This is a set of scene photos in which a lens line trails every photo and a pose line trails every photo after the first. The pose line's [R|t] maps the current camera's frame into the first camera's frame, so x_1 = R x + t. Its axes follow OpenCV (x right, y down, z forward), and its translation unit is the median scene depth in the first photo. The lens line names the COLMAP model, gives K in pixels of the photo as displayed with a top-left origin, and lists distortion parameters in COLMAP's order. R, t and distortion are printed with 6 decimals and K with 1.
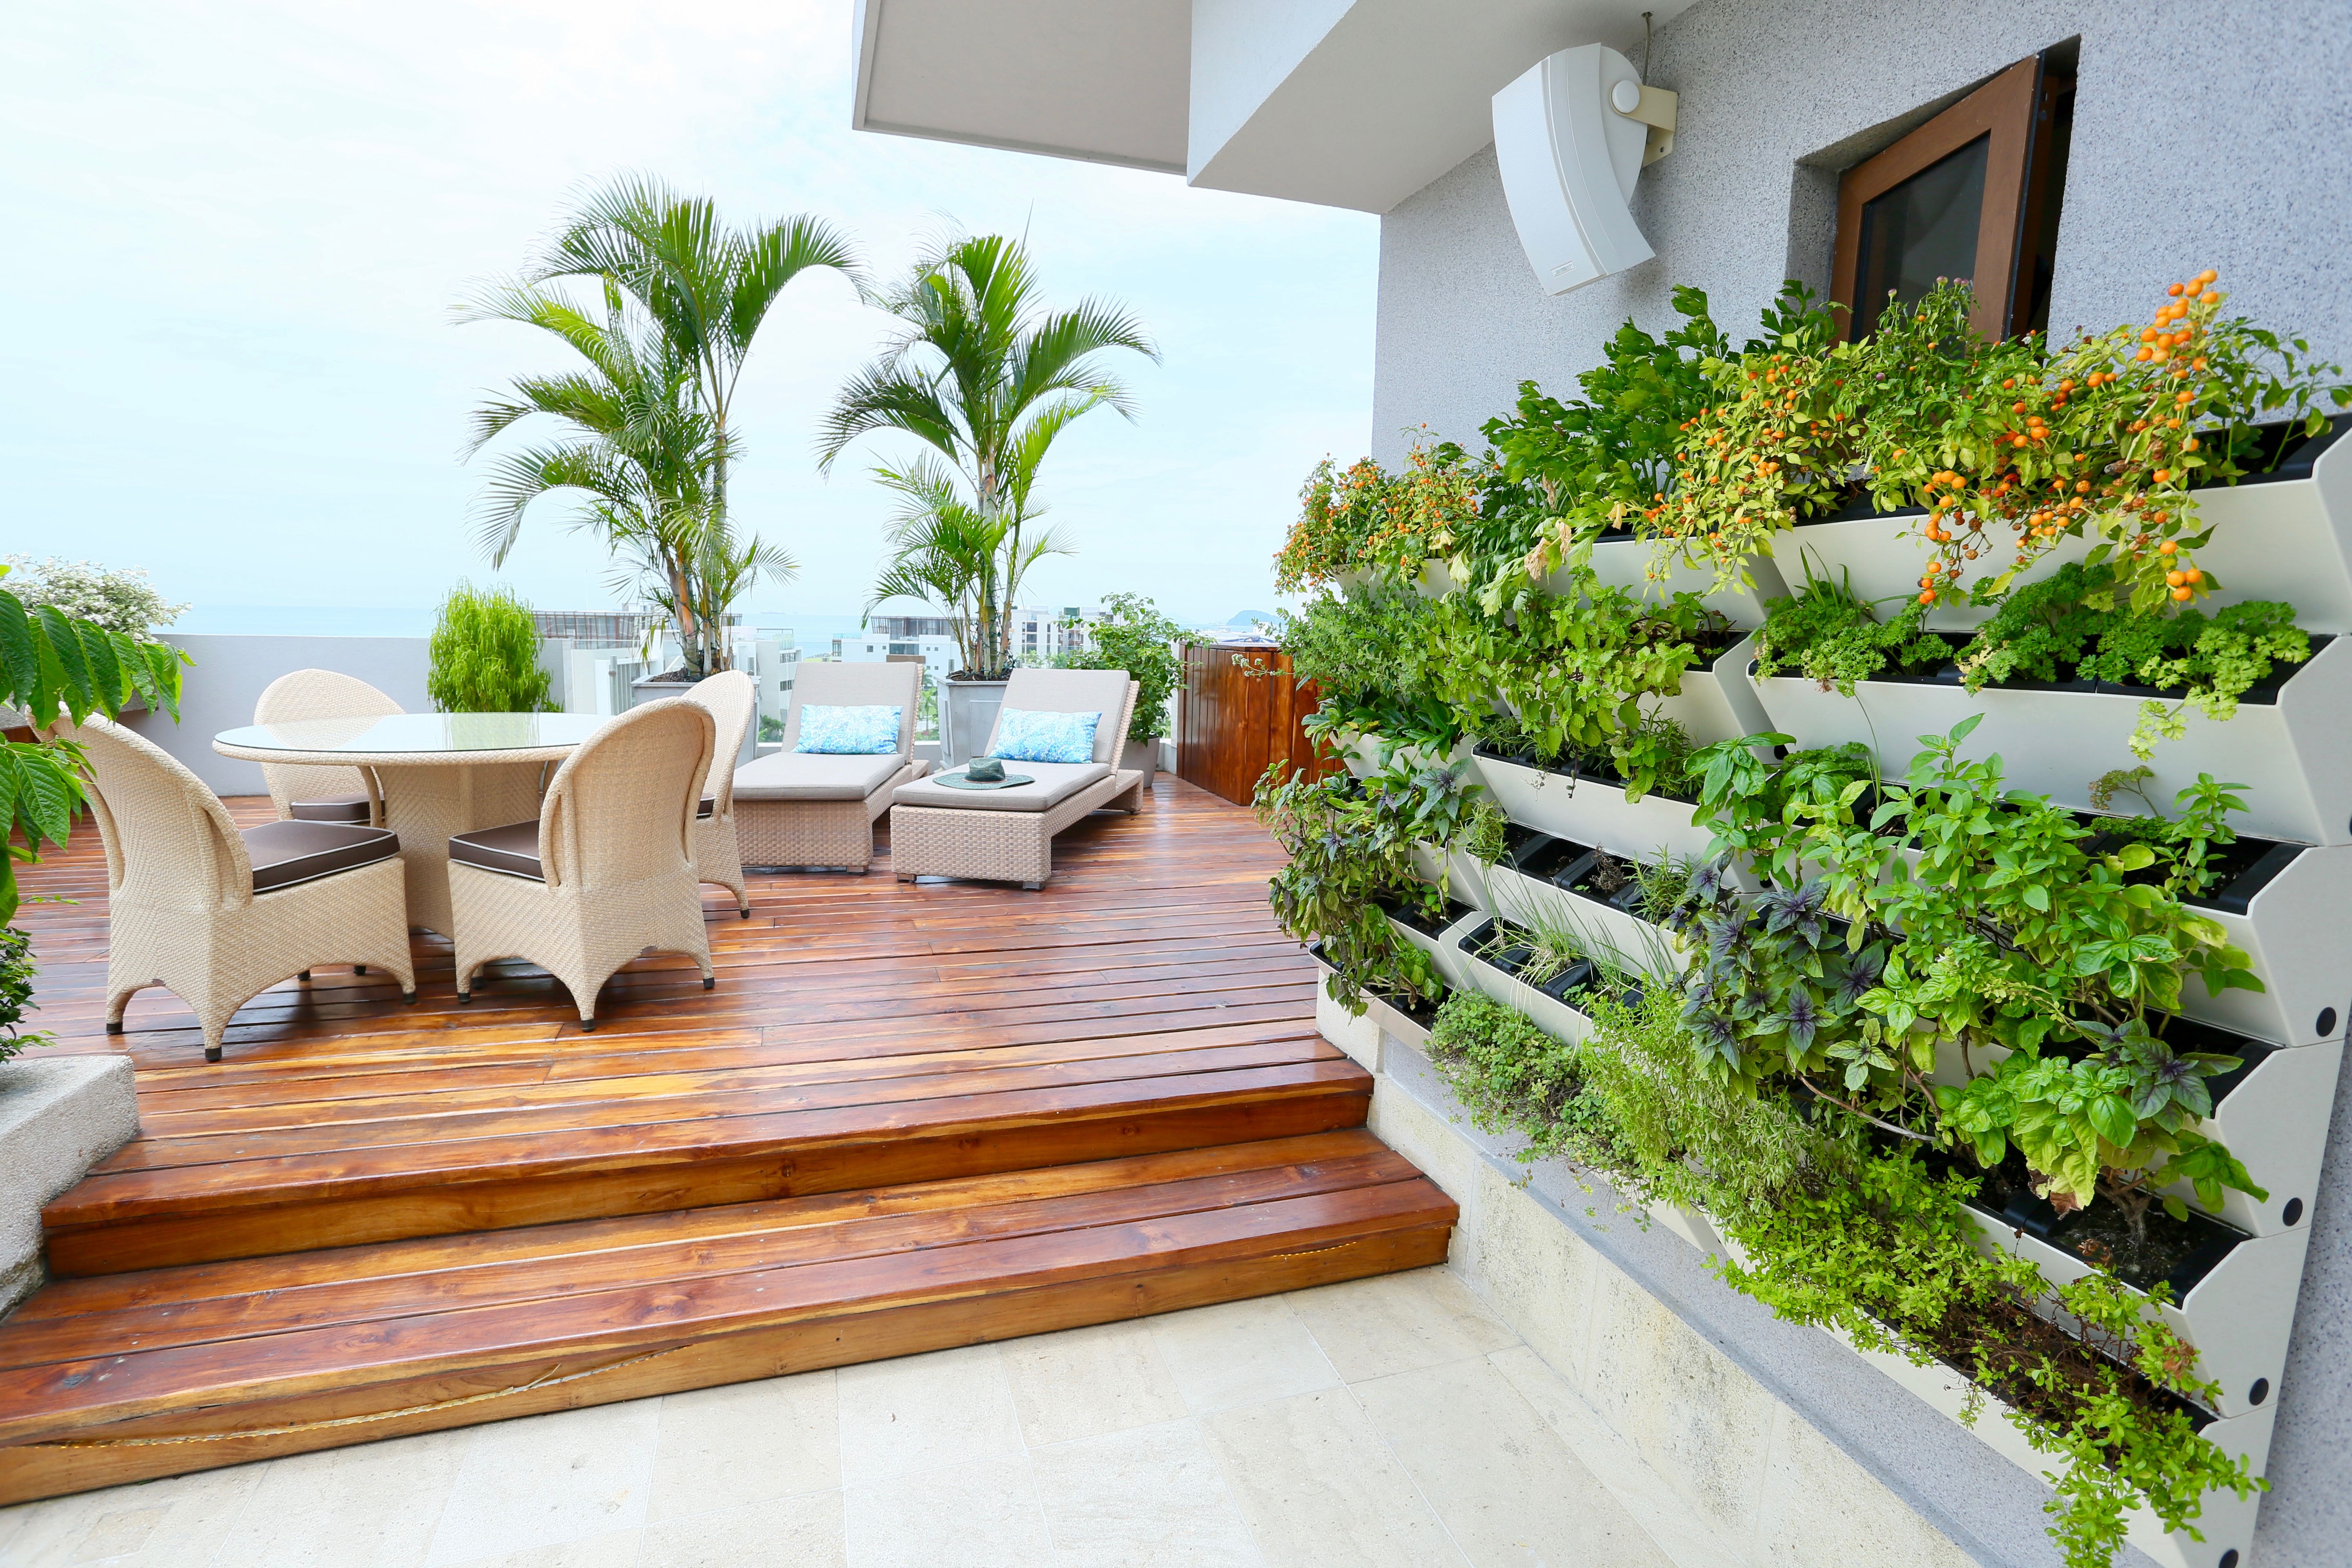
lens RADIAL K [[1158.3, 0, 1176.0], [0, 1158.3, 784.0], [0, 0, 1]] dist [-0.030838, 0.000245]
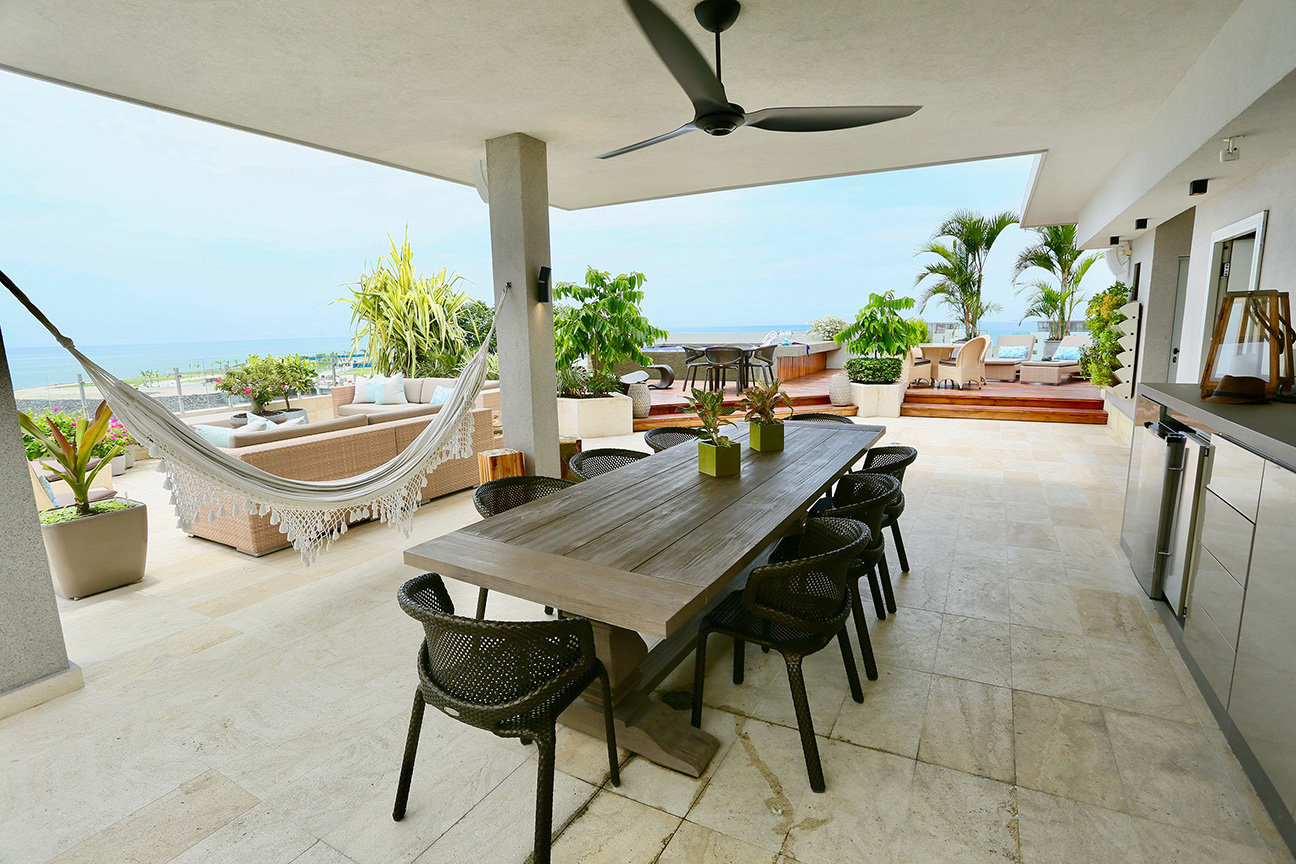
lens RADIAL K [[638.2, 0, 648.0], [0, 638.2, 432.0], [0, 0, 1]] dist [-0.030838, 0.000245]
pose [[0.694043, 0.076497, -0.715858, 0.357599], [-0.064430, 0.996949, 0.044067, 0.180269], [0.717044, 0.015538, 0.696854, -1.186805]]
